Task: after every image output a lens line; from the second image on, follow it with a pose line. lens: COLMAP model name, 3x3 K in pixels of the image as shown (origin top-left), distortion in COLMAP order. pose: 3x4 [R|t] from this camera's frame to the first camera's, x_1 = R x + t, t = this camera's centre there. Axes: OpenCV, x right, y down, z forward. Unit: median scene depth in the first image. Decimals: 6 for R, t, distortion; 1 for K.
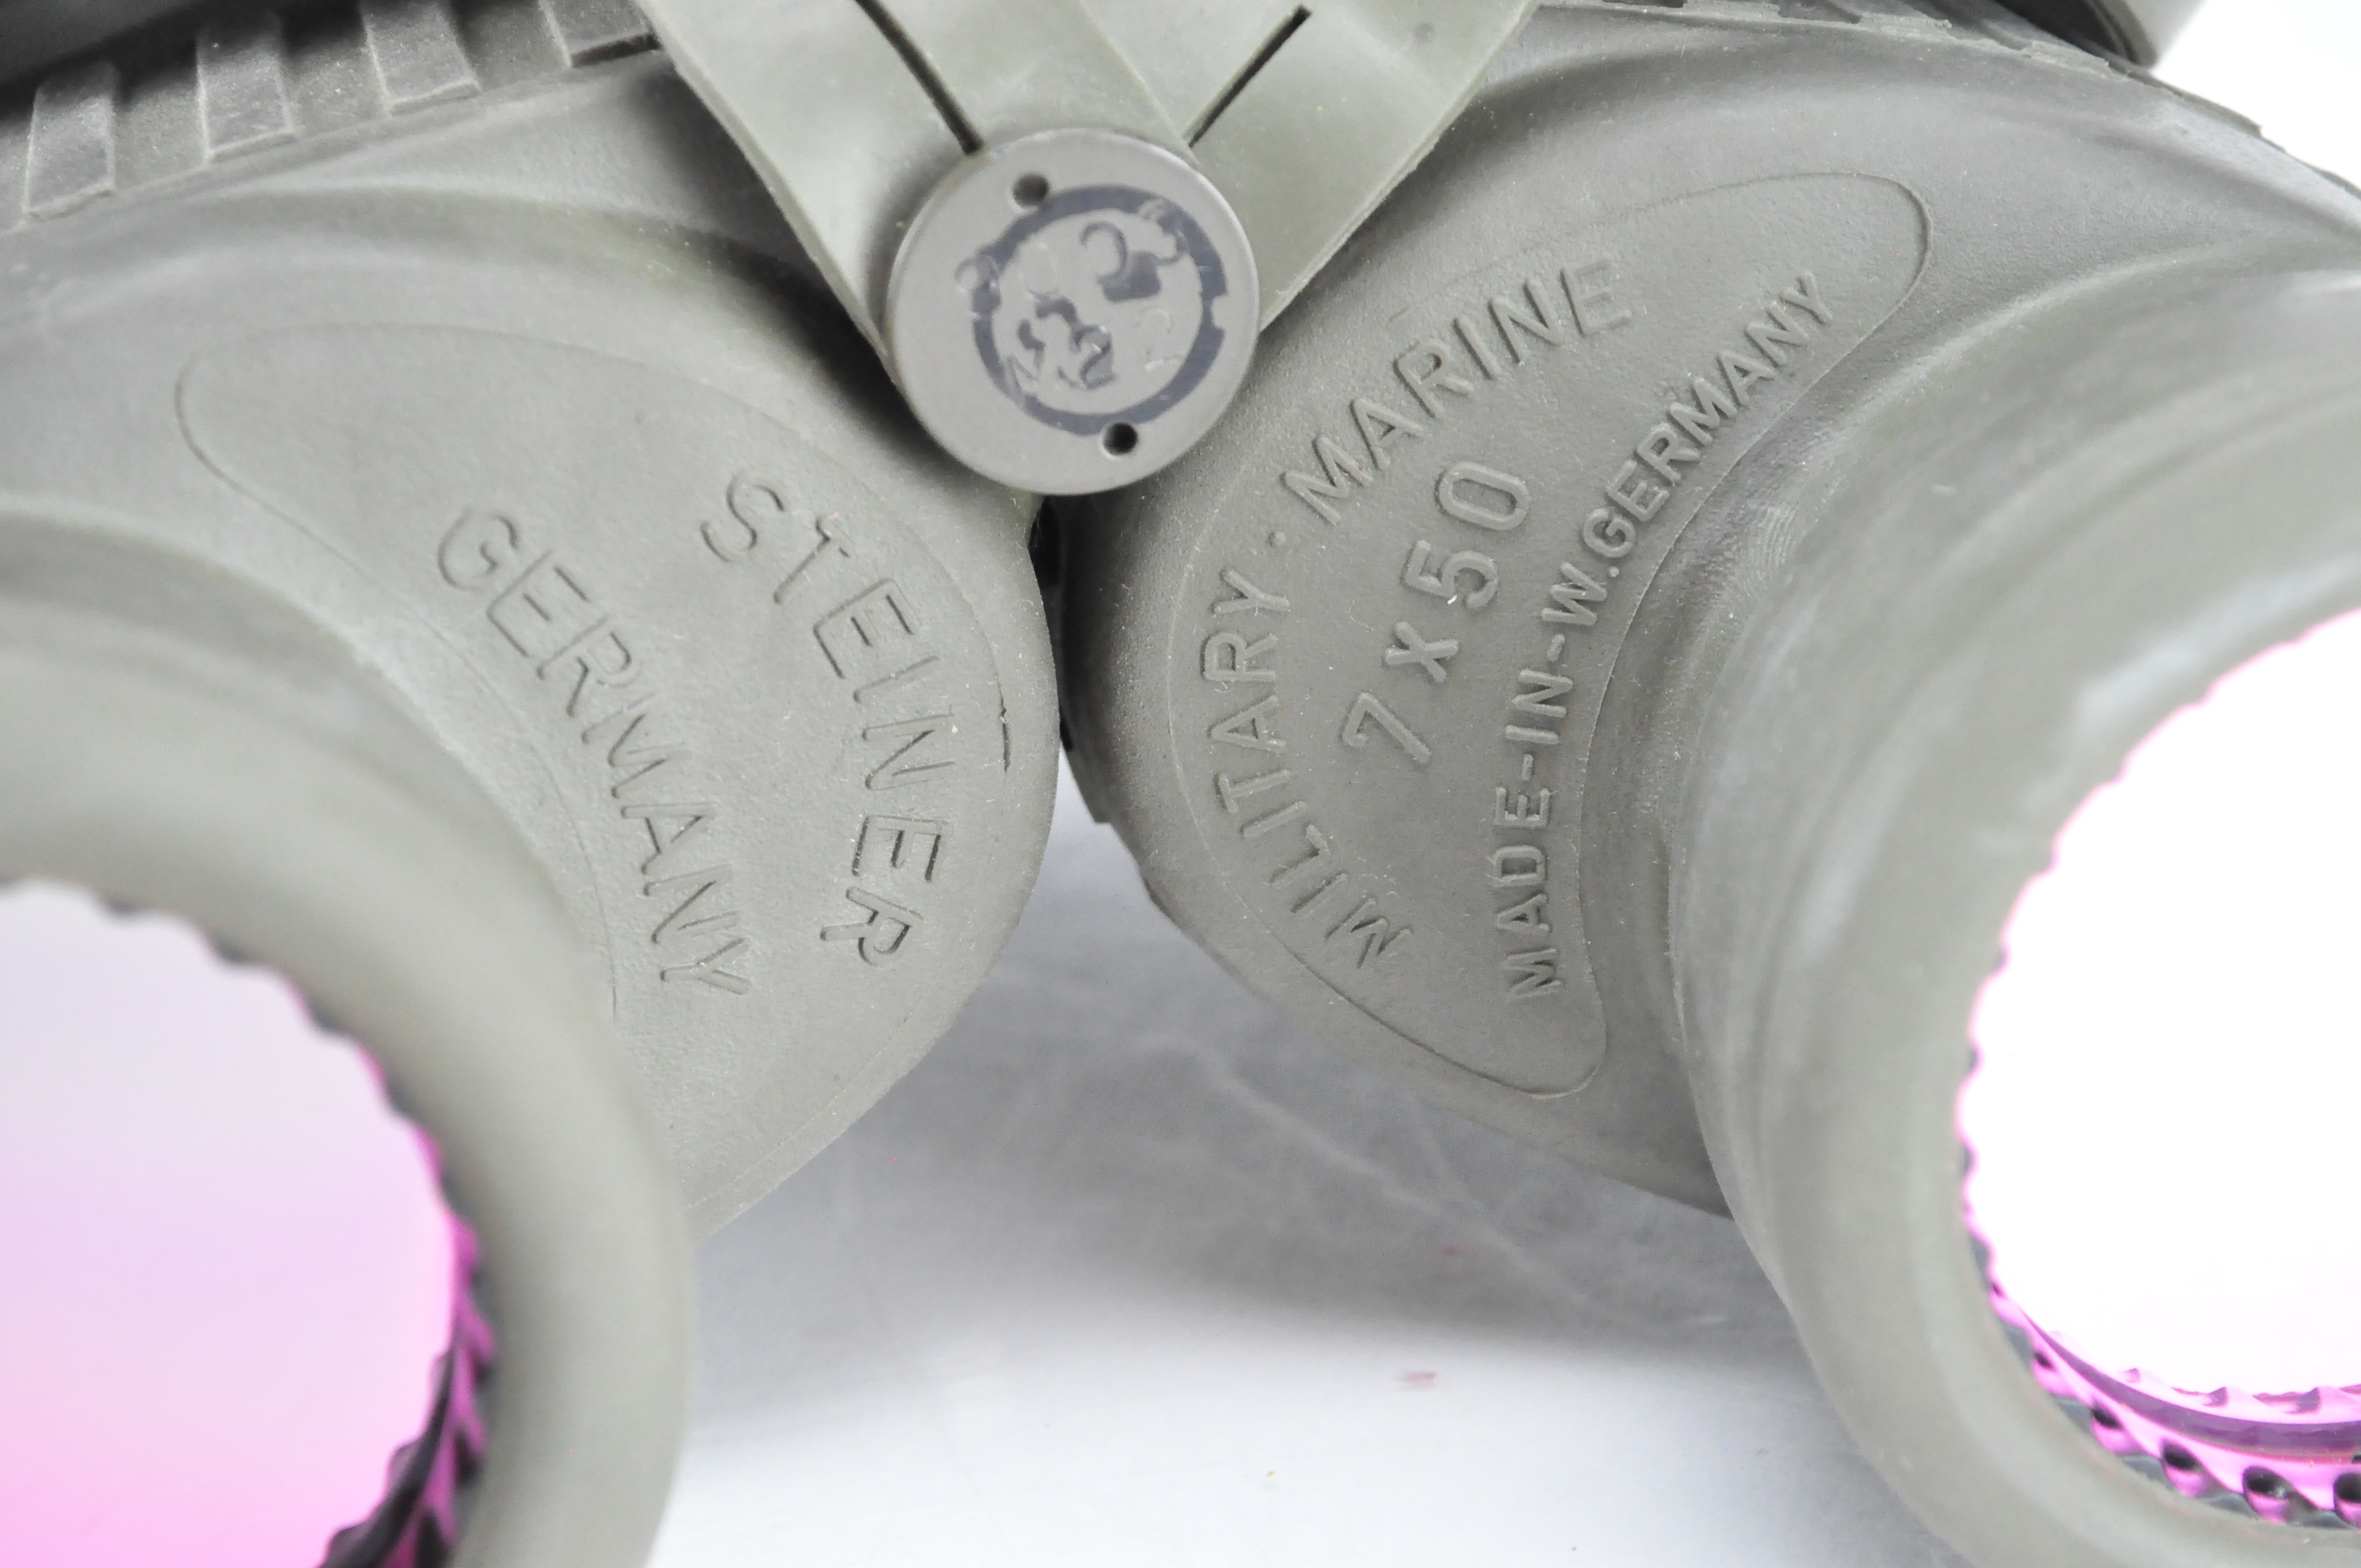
lens RADIAL K [[5388.5, 0, 1180.7], [0, 5388.5, 781.8], [0, 0, 1]] dist [0.125464, 0.000000]
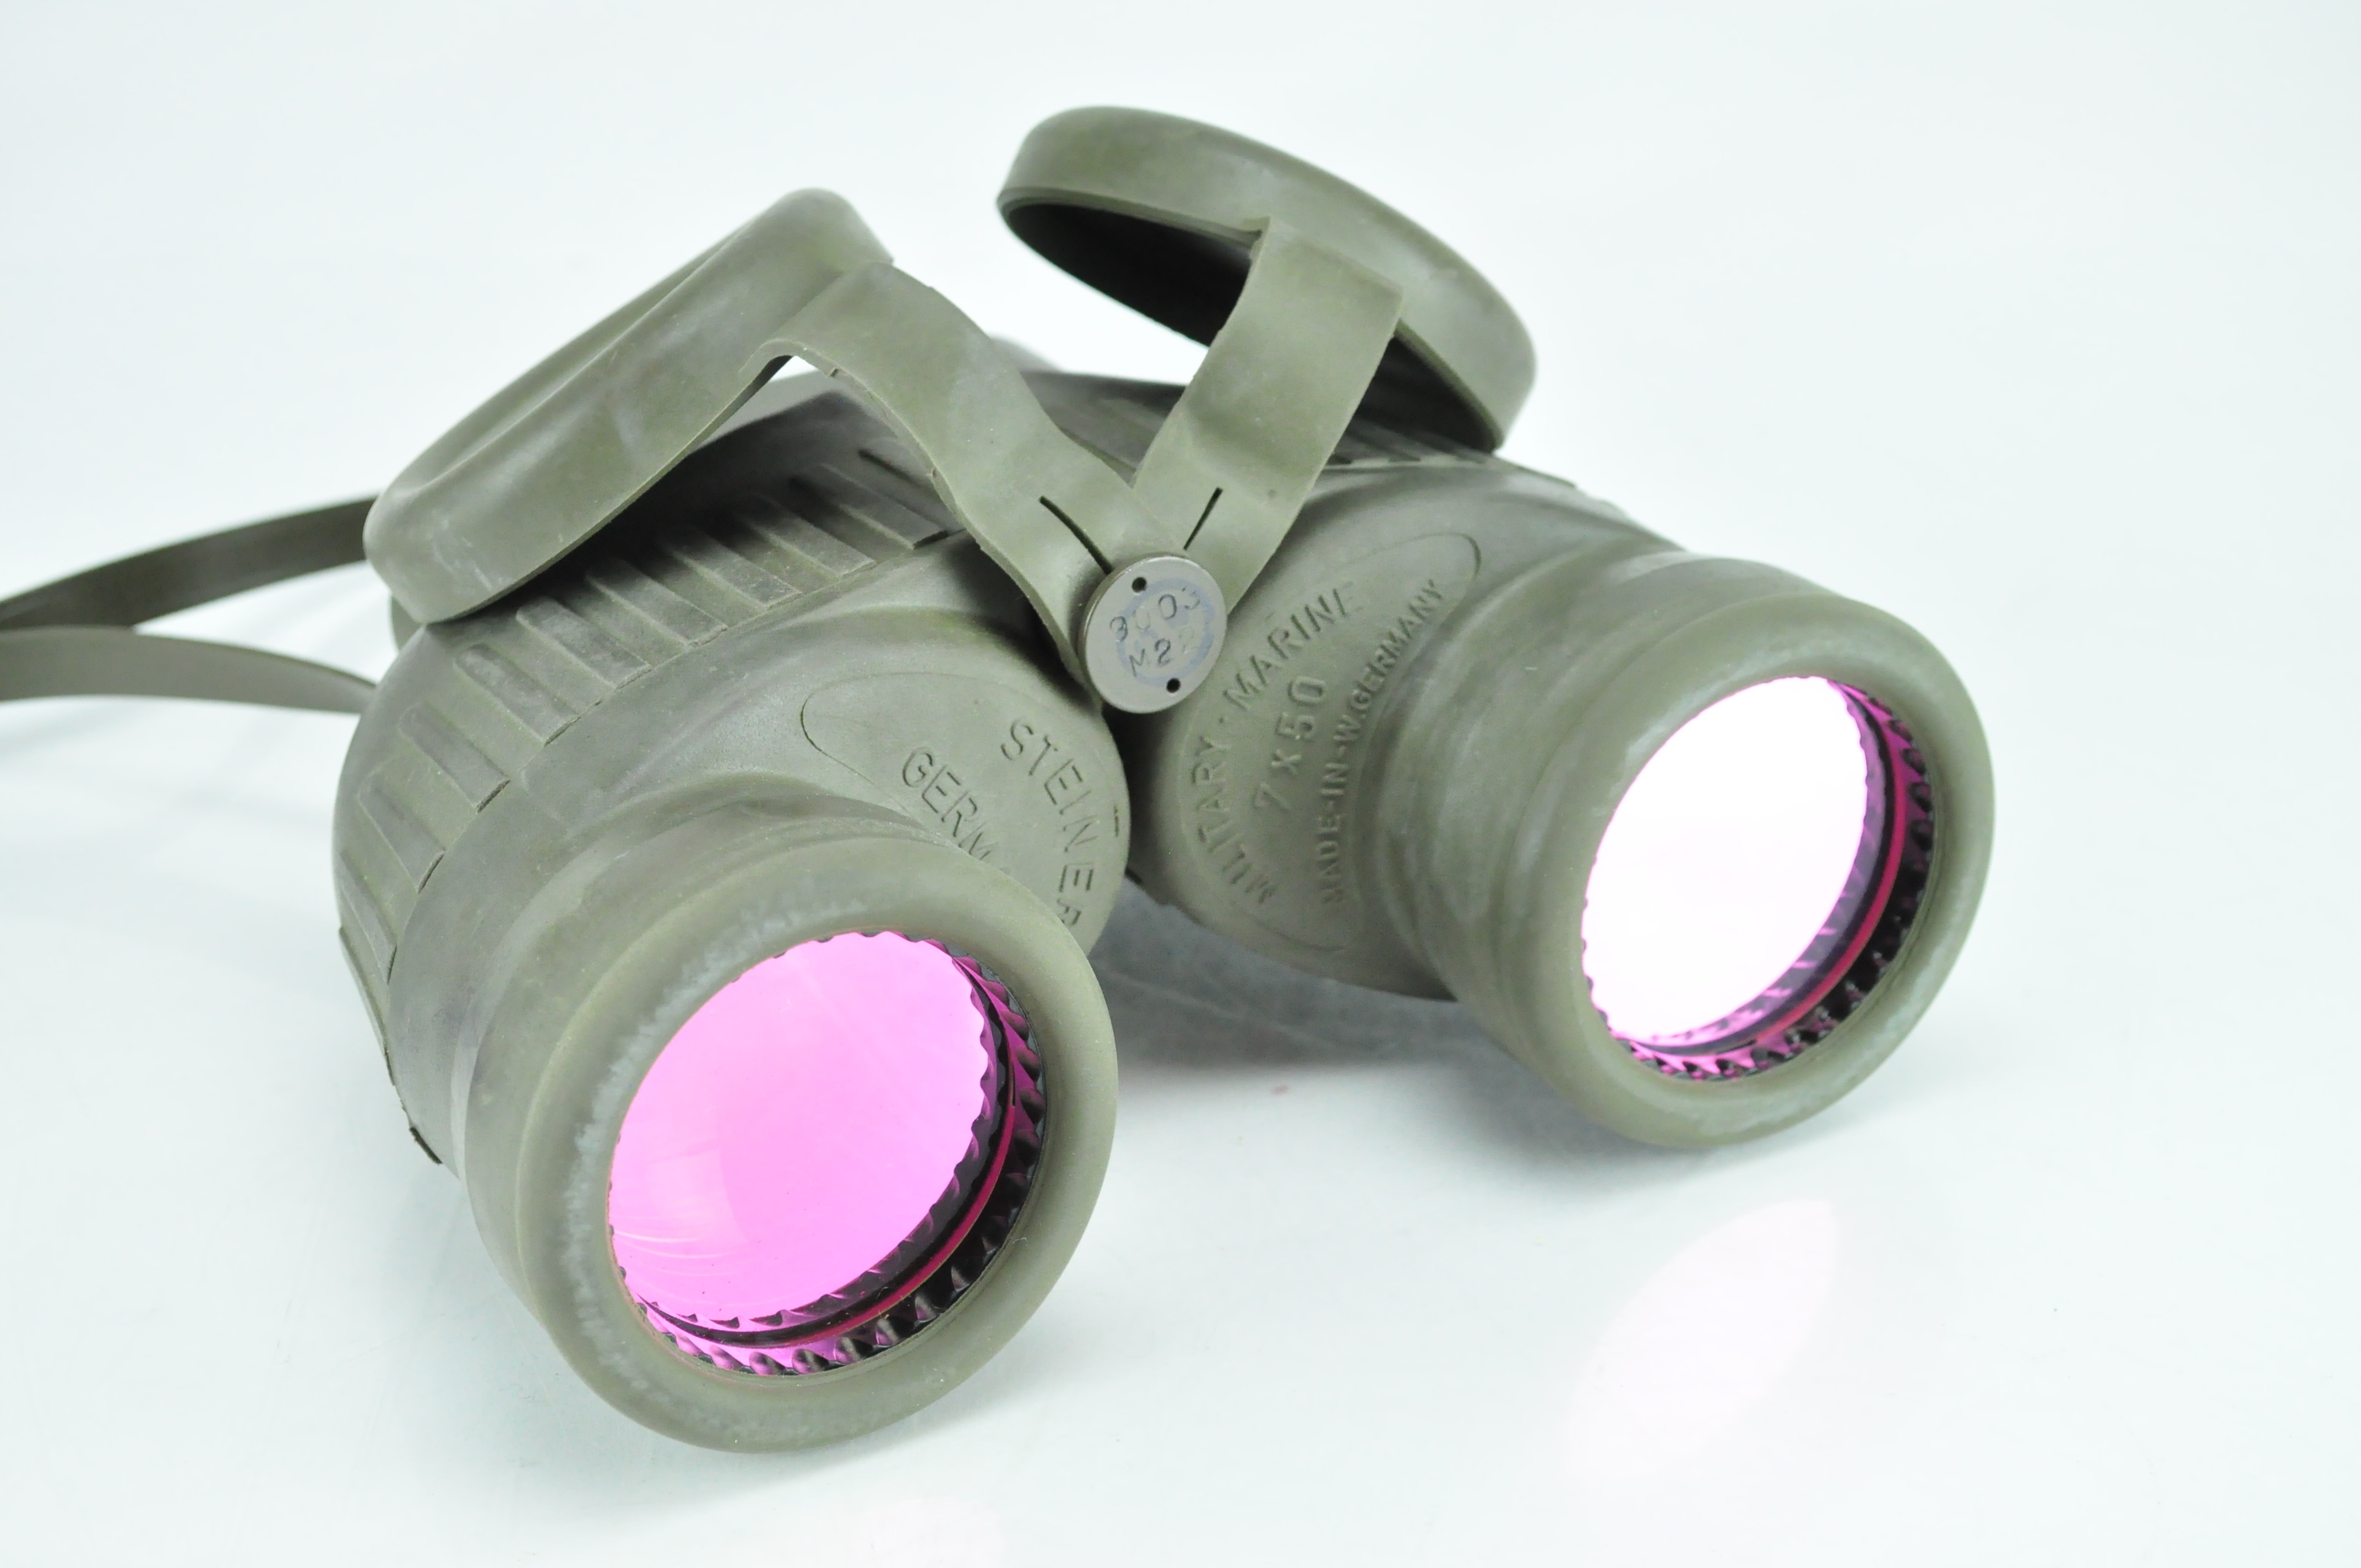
lens RADIAL K [[4546.8, 0, 1199.7], [0, 4546.8, 794.7], [0, 0, 1]] dist [0.314970, 0.000000]
pose [[0.948963, -0.124759, 0.289663, -0.551758], [0.123458, 0.992087, 0.022836, -0.059082], [-0.290220, 0.014091, 0.956856, -0.825366]]
